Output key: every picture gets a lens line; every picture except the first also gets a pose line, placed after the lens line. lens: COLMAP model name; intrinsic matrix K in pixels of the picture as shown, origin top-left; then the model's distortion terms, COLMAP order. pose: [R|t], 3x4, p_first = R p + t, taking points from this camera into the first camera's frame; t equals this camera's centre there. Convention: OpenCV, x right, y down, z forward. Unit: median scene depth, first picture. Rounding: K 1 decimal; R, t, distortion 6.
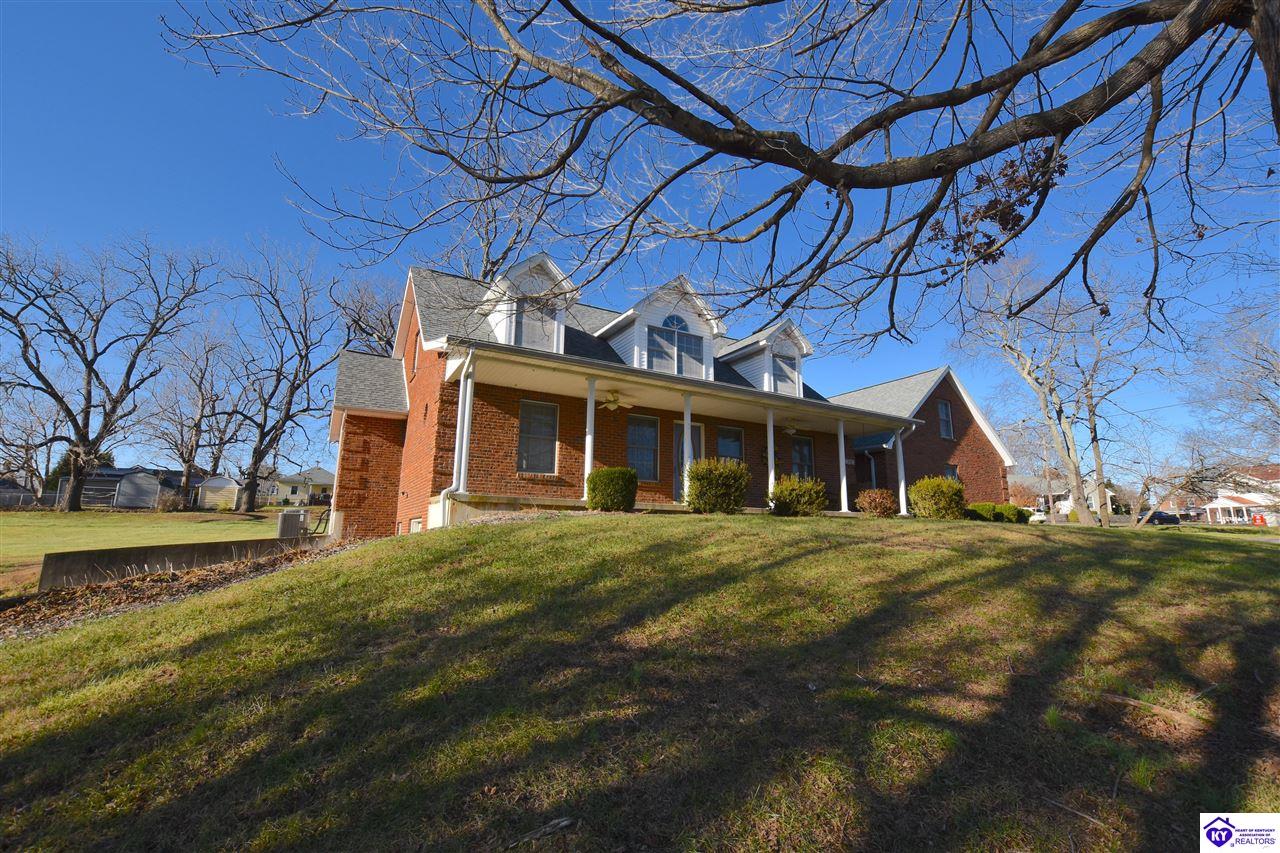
lens RADIAL K [[567.1, 0, 644.6], [0, 567.1, 418.8], [0, 0, 1]] dist [-0.035938, 0.007587]
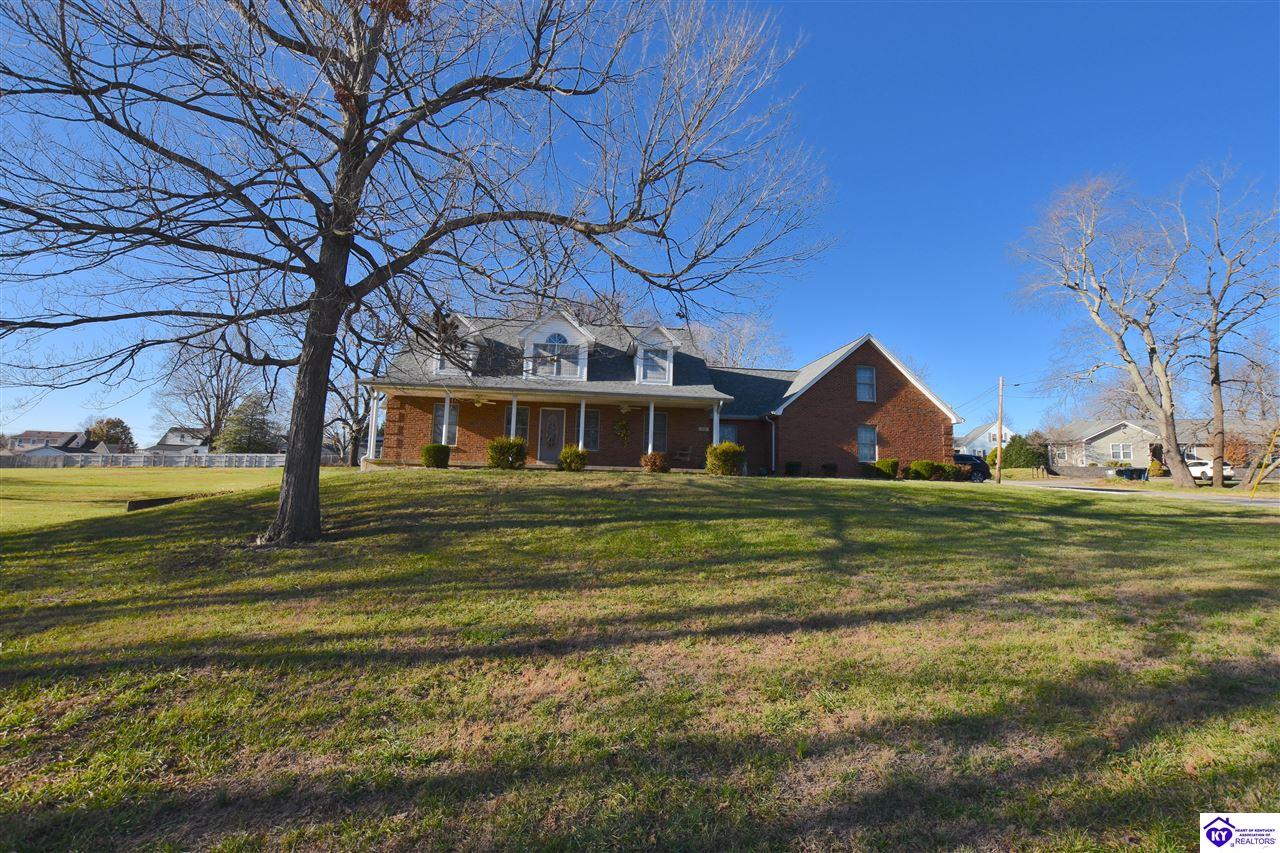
lens RADIAL K [[567.1, 0, 644.6], [0, 567.1, 418.8], [0, 0, 1]] dist [-0.035938, 0.007587]
pose [[0.920197, -0.034804, -0.389905, 0.746194], [0.065780, 0.995624, 0.066372, -0.041976], [0.385889, -0.086723, 0.918460, -0.246001]]
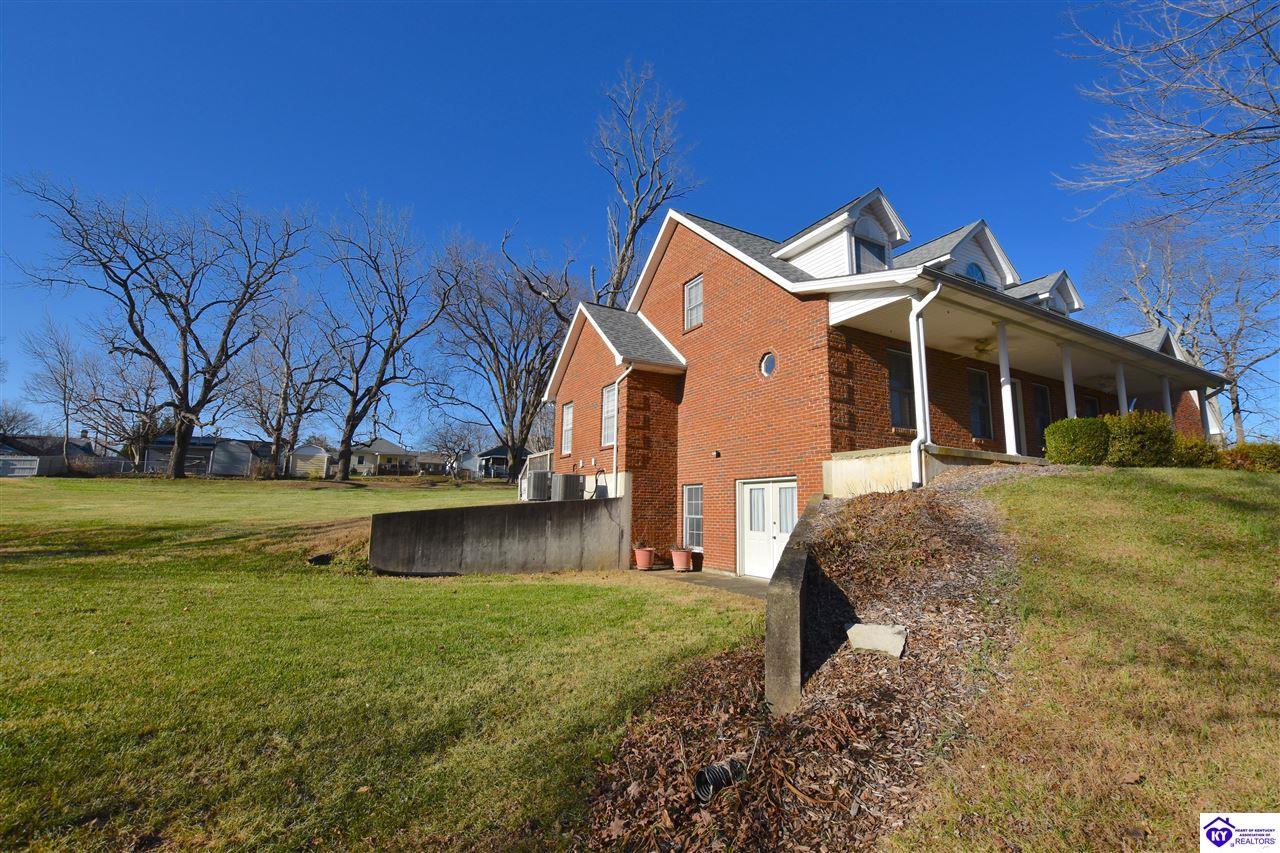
lens RADIAL K [[567.1, 0, 644.6], [0, 567.1, 418.8], [0, 0, 1]] dist [-0.035938, 0.007587]
pose [[0.999641, 0.005700, -0.026185, -0.416117], [-0.004530, 0.998997, 0.044538, 0.029347], [0.026412, -0.044403, 0.998664, 0.057288]]
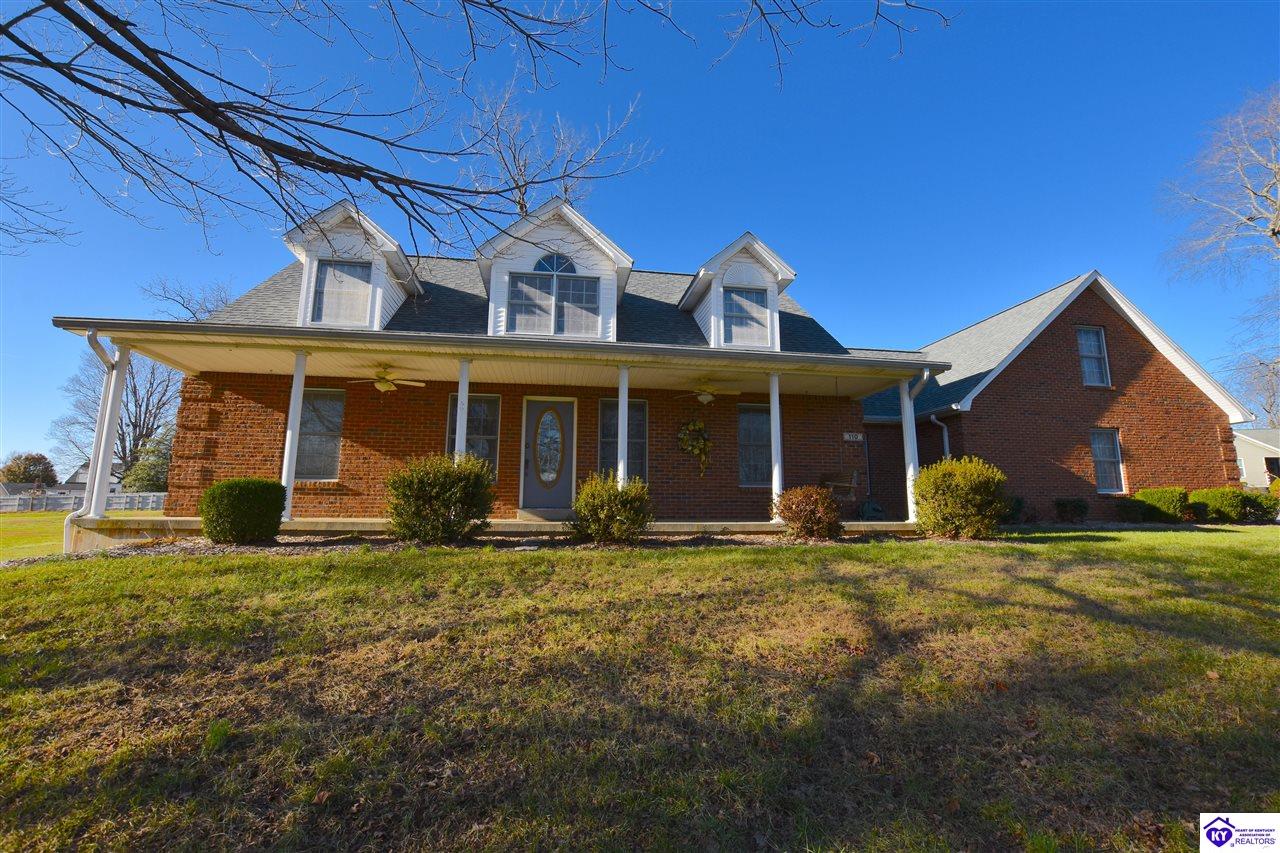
lens RADIAL K [[567.1, 0, 644.6], [0, 567.1, 418.8], [0, 0, 1]] dist [-0.035938, 0.007587]
pose [[0.933730, -0.068664, -0.351331, 0.368417], [0.080877, 0.996520, 0.020184, 0.023529], [0.348722, -0.047261, 0.936034, 0.310738]]
